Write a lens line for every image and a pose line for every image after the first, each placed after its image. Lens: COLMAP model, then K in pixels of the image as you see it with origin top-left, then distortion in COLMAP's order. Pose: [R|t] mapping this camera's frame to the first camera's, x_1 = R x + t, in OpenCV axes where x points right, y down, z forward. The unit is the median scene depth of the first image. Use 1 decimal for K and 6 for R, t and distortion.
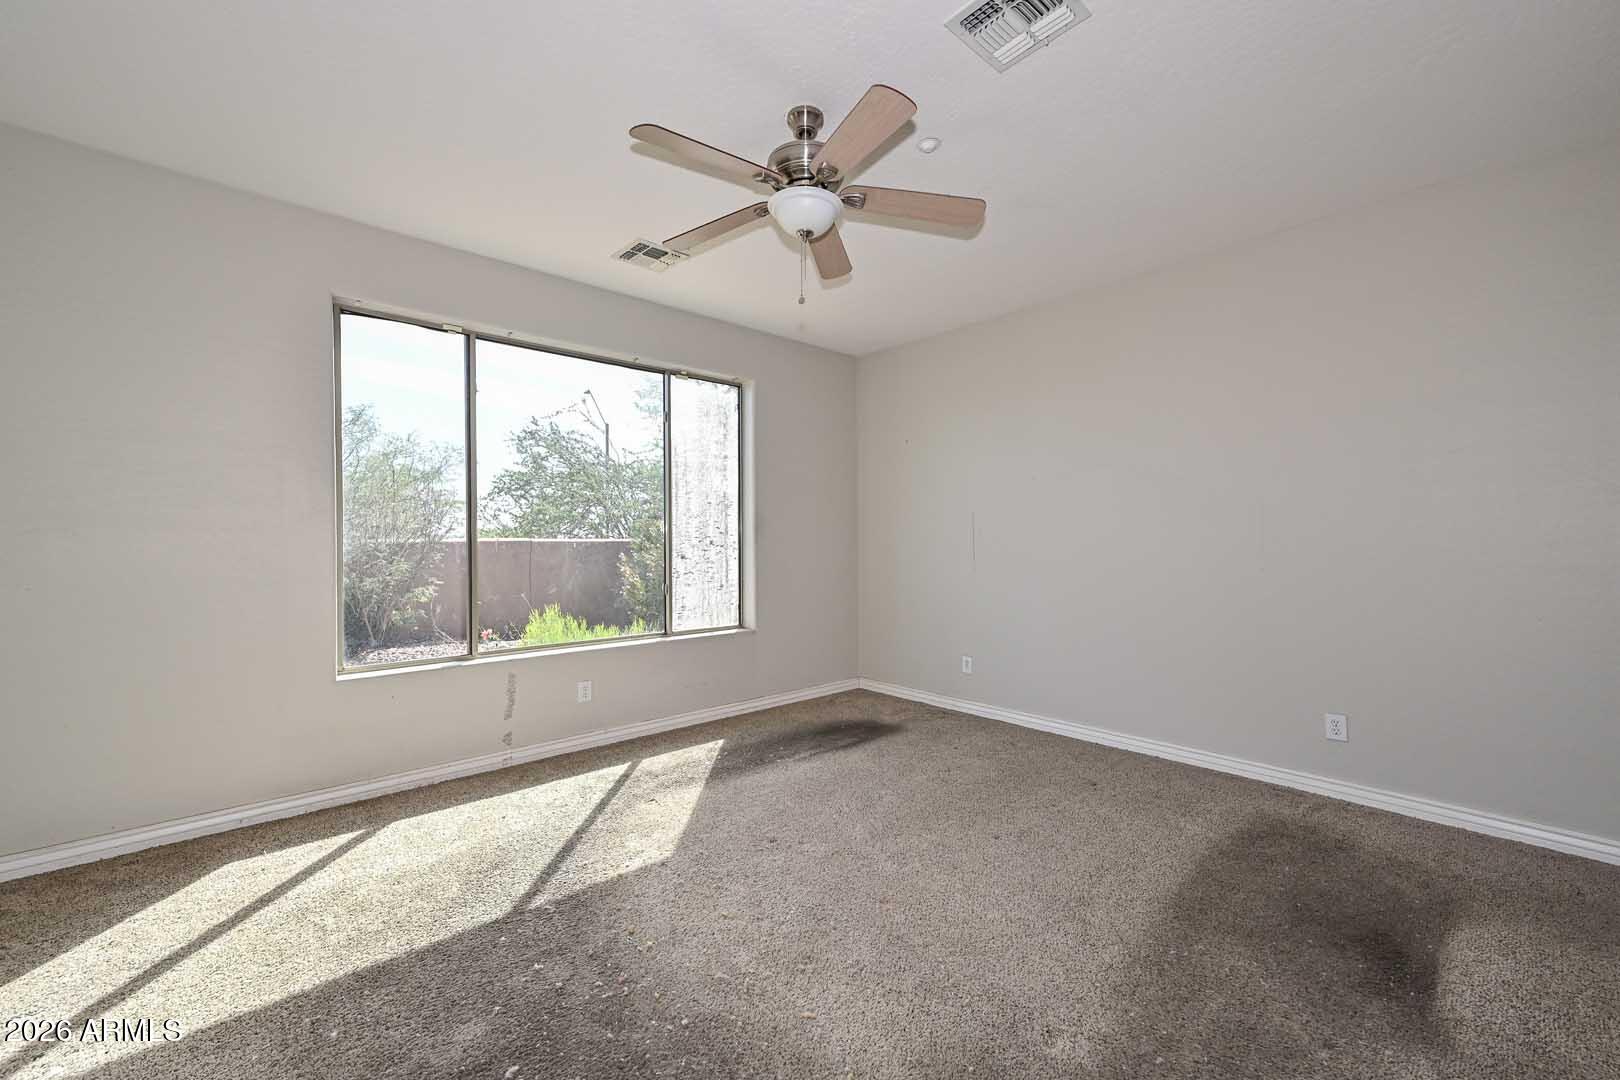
lens RADIAL K [[666.7, 0, 811.9], [0, 666.7, 542.4], [0, 0, 1]] dist [0.008840, 0.001368]
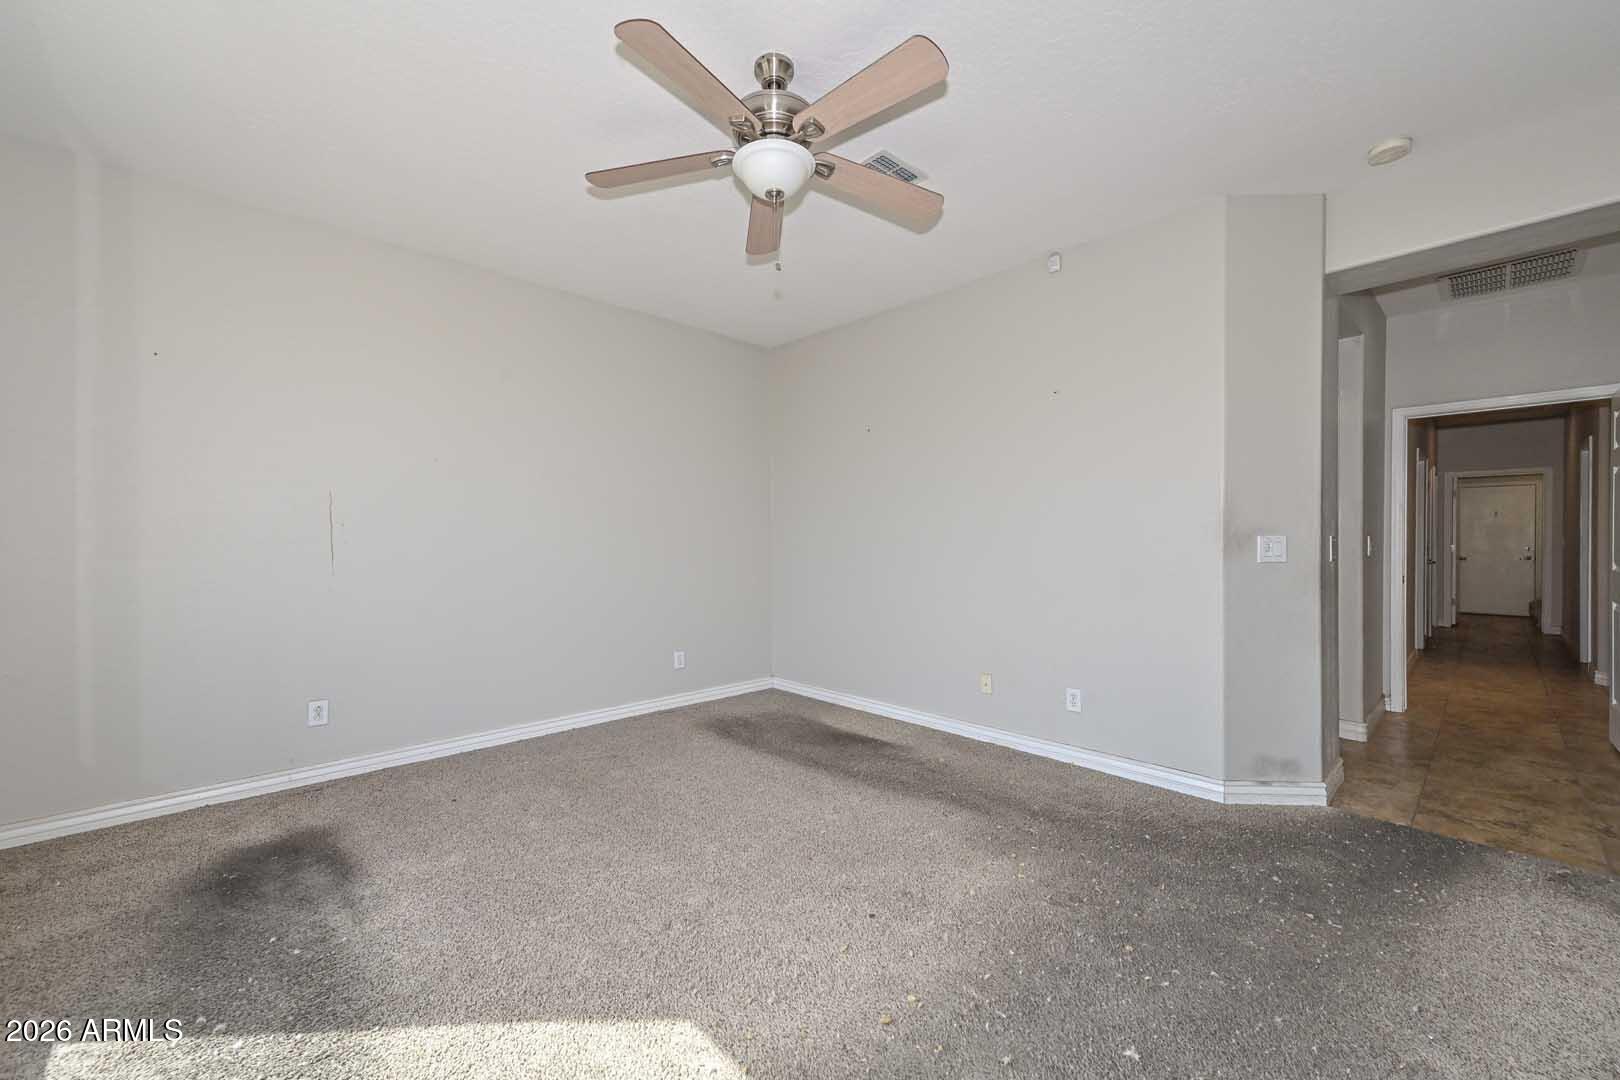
lens RADIAL K [[652.1, 0, 808.7], [0, 652.1, 542.5], [0, 0, 1]] dist [0.022408, 0.000944]
pose [[-0.051248, 0.002302, 0.998683, -0.643213], [0.000690, 0.999997, -0.002270, 0.009538], [-0.998686, 0.000573, -0.051249, 0.696338]]
